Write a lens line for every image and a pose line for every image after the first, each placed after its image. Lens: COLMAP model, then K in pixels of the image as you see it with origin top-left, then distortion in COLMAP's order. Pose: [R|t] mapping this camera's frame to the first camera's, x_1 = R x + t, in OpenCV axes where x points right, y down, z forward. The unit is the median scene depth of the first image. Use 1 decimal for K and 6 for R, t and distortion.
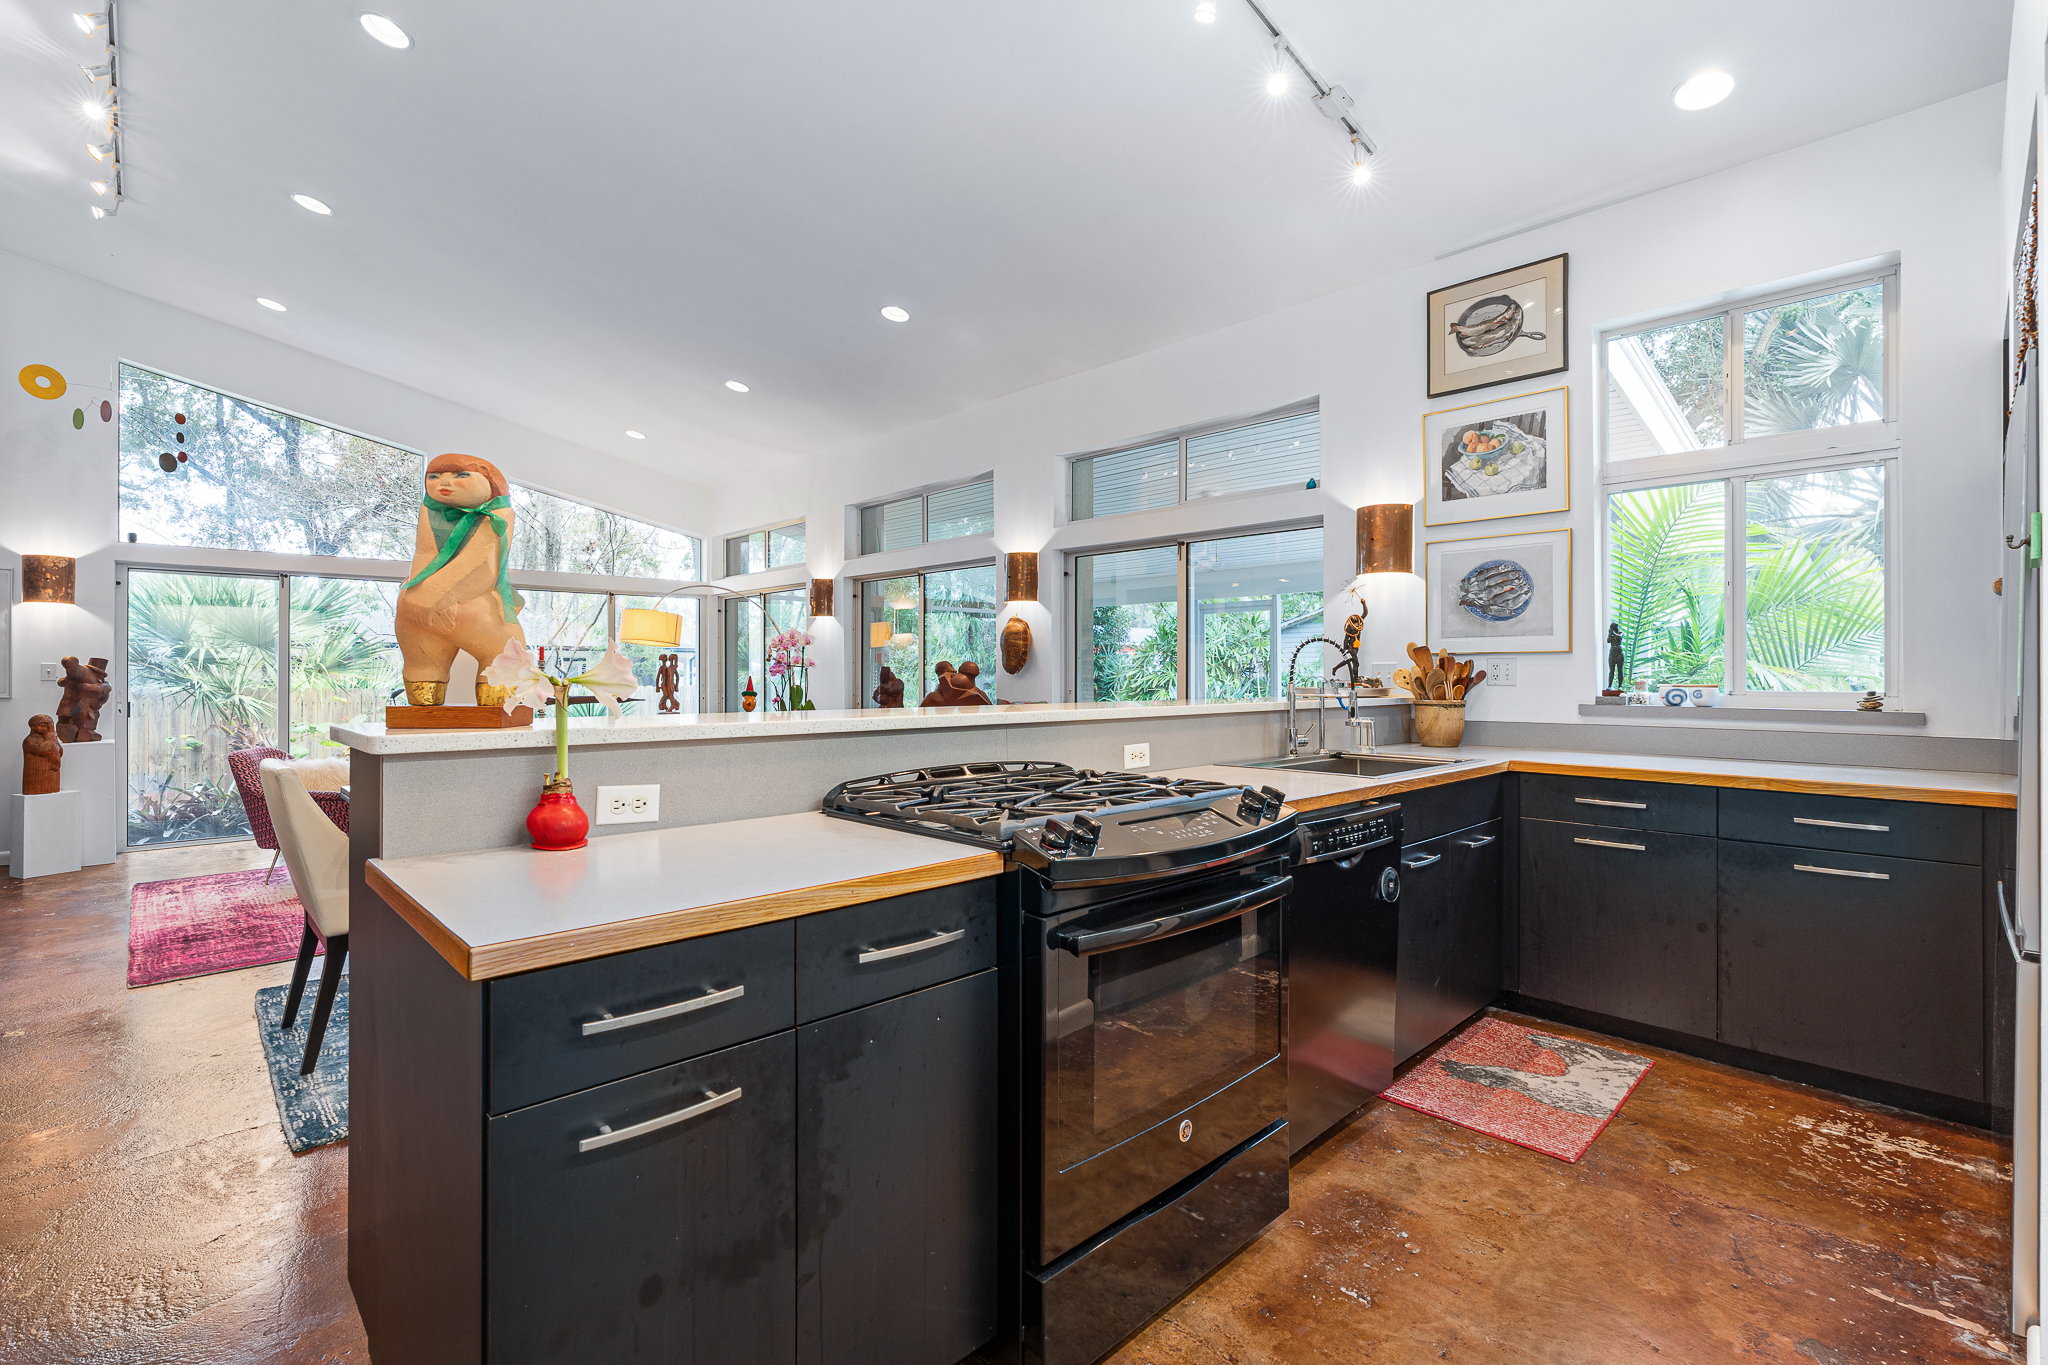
lens RADIAL K [[928.2, 0, 1026.7], [0, 928.2, 668.4], [0, 0, 1]] dist [-0.013053, 0.005604]
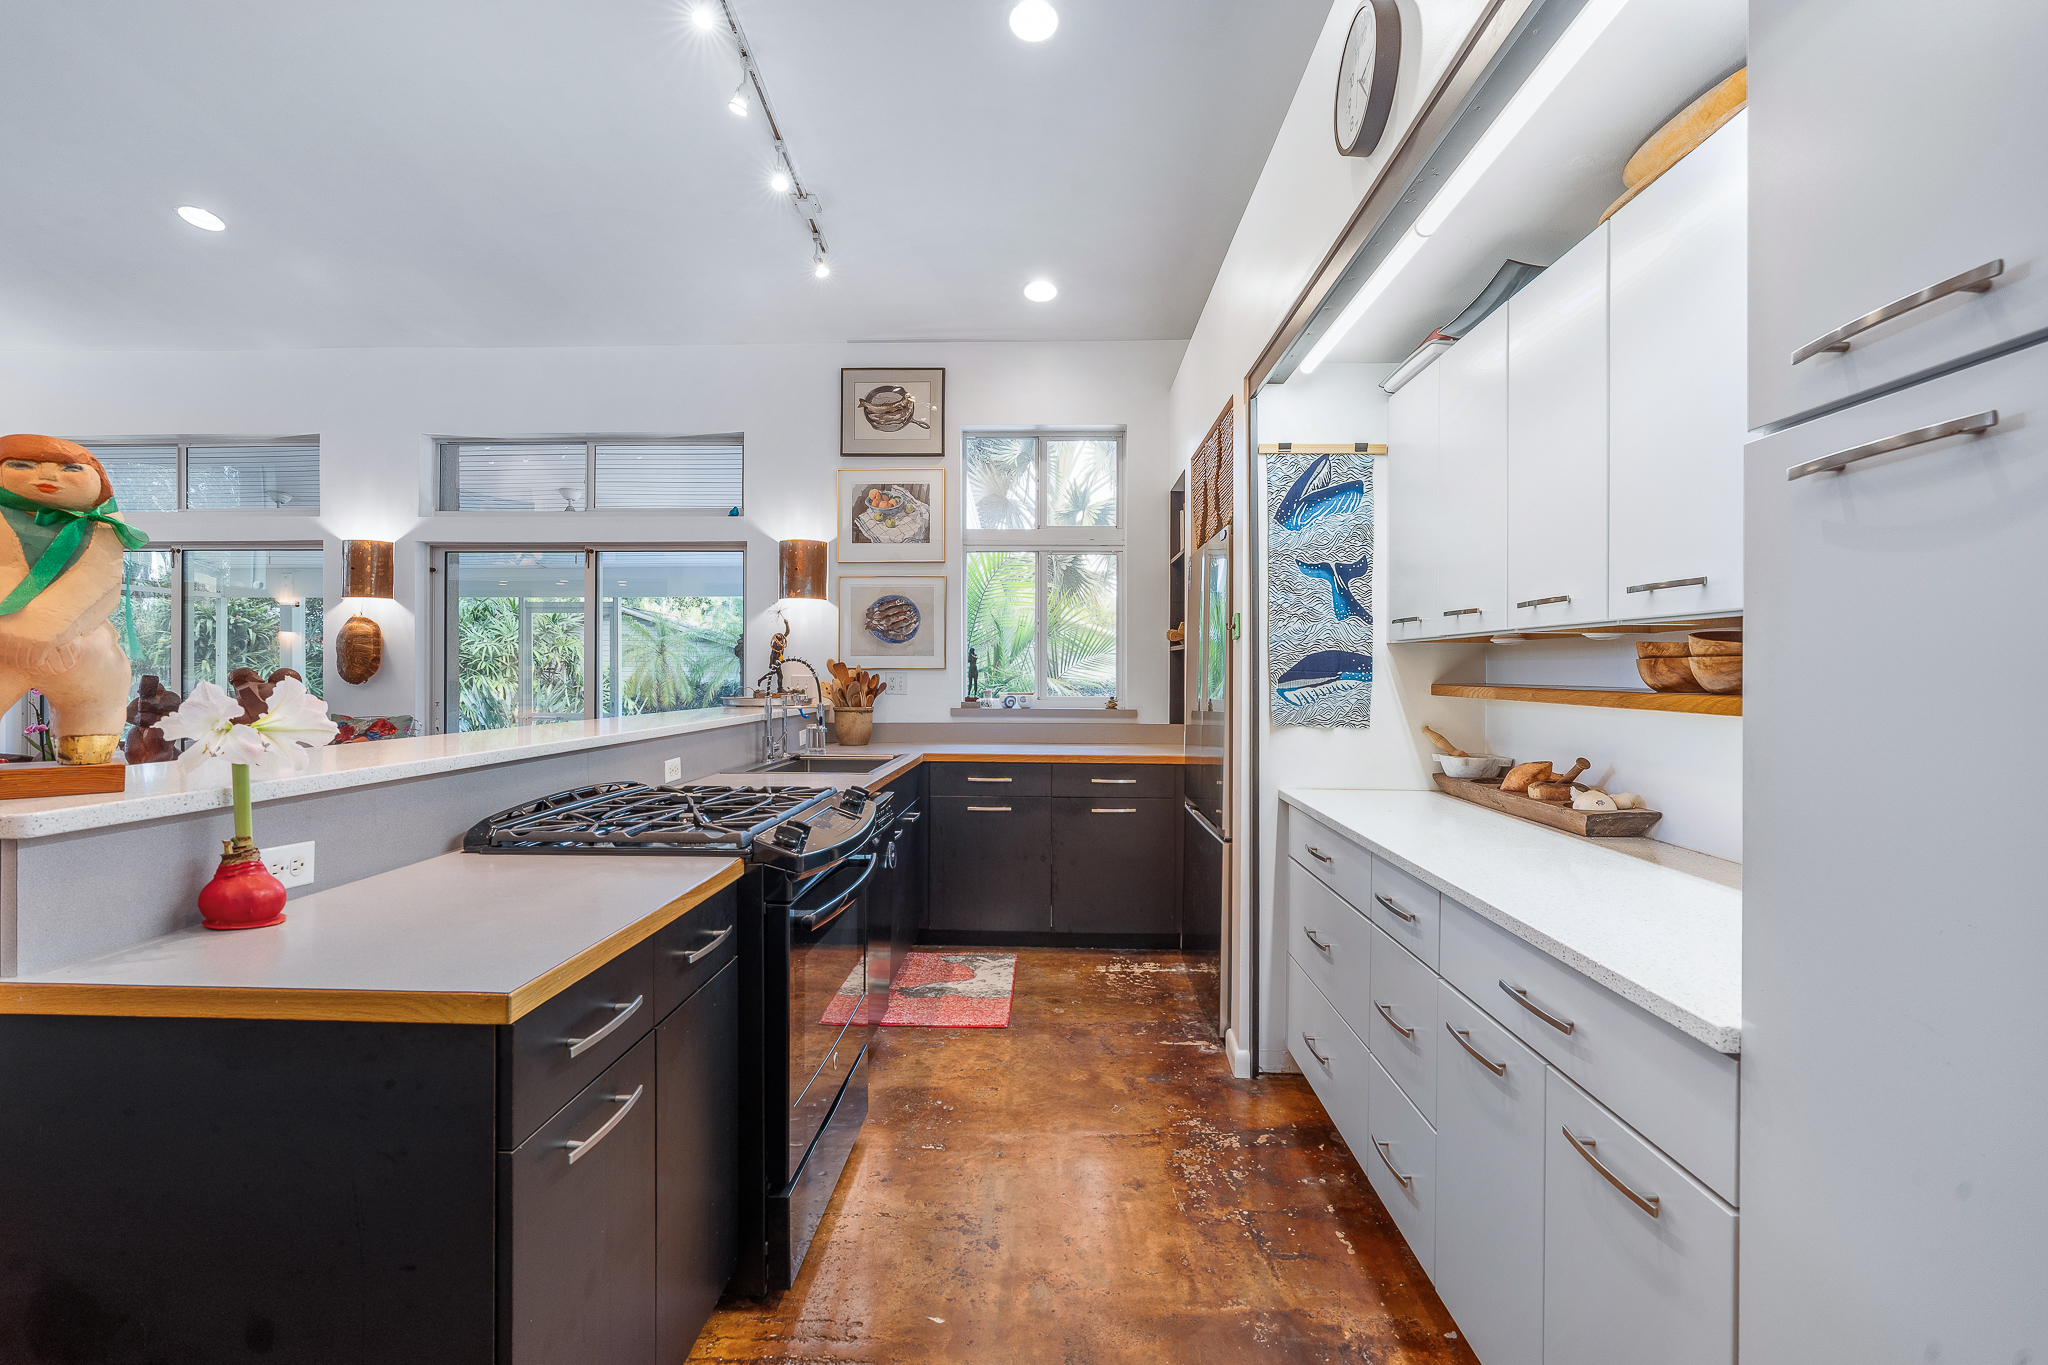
lens RADIAL K [[928.2, 0, 1035.6], [0, 928.2, 668.4], [0, 0, 1]] dist [-0.013053, 0.005604]
pose [[0.717935, 0.003530, 0.696101, -0.229505], [-0.006328, 0.999979, 0.001456, -0.019445], [-0.696081, -0.005451, 0.717942, -0.045994]]
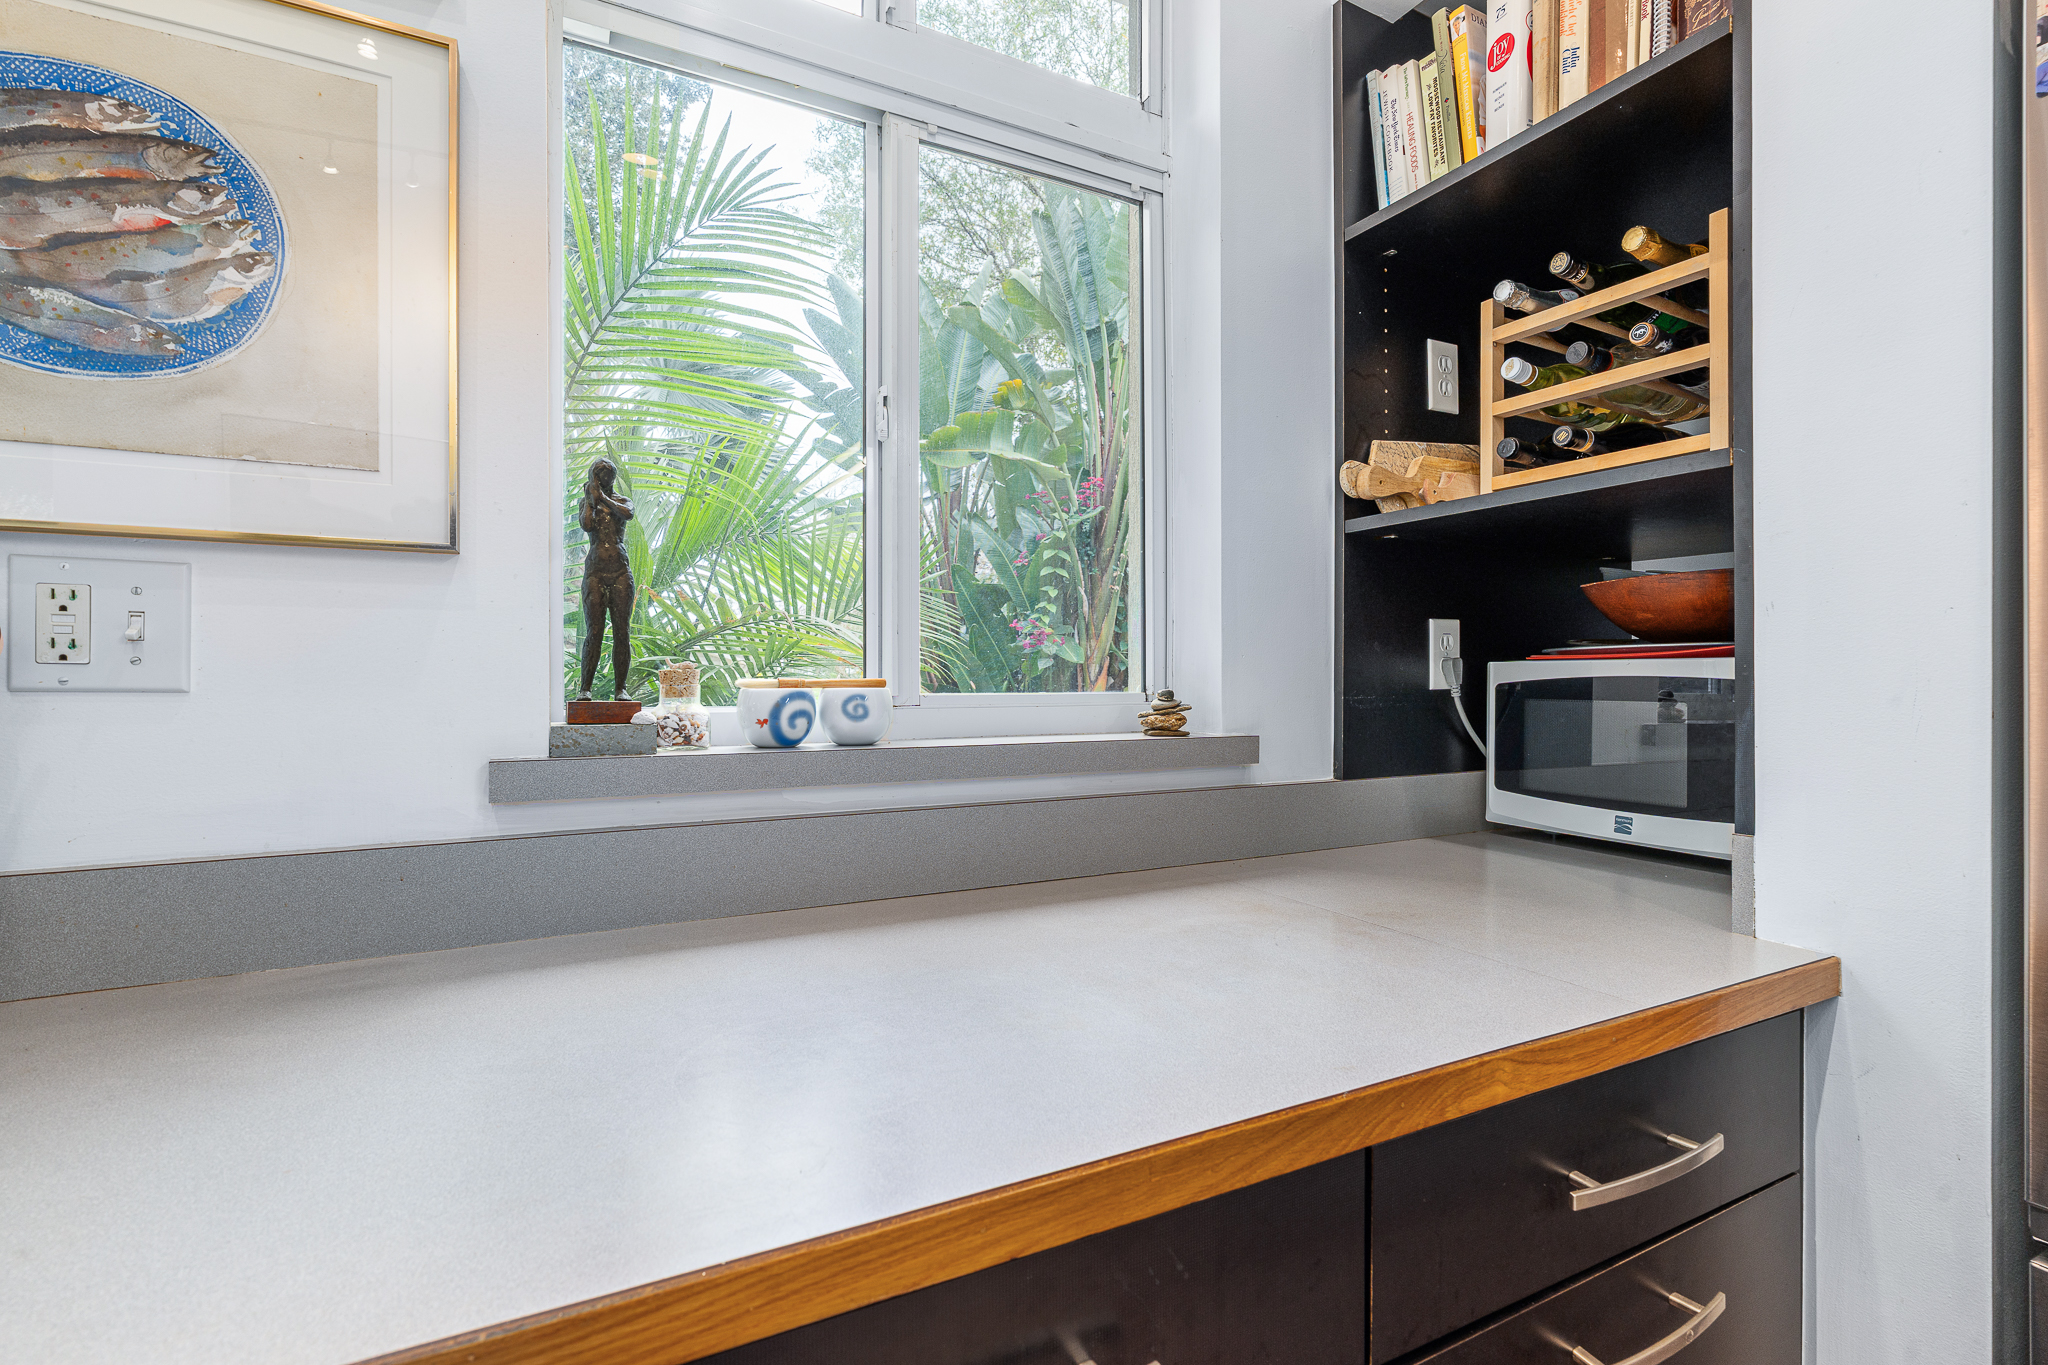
lens RADIAL K [[928.2, 0, 1029.2], [0, 928.2, 678.2], [0, 0, 1]] dist [-0.013053, 0.005604]
pose [[0.288613, -0.003103, 0.957441, 0.367376], [-0.002752, 0.999988, 0.004070, 0.013608], [-0.957442, -0.003809, 0.288601, 0.723599]]
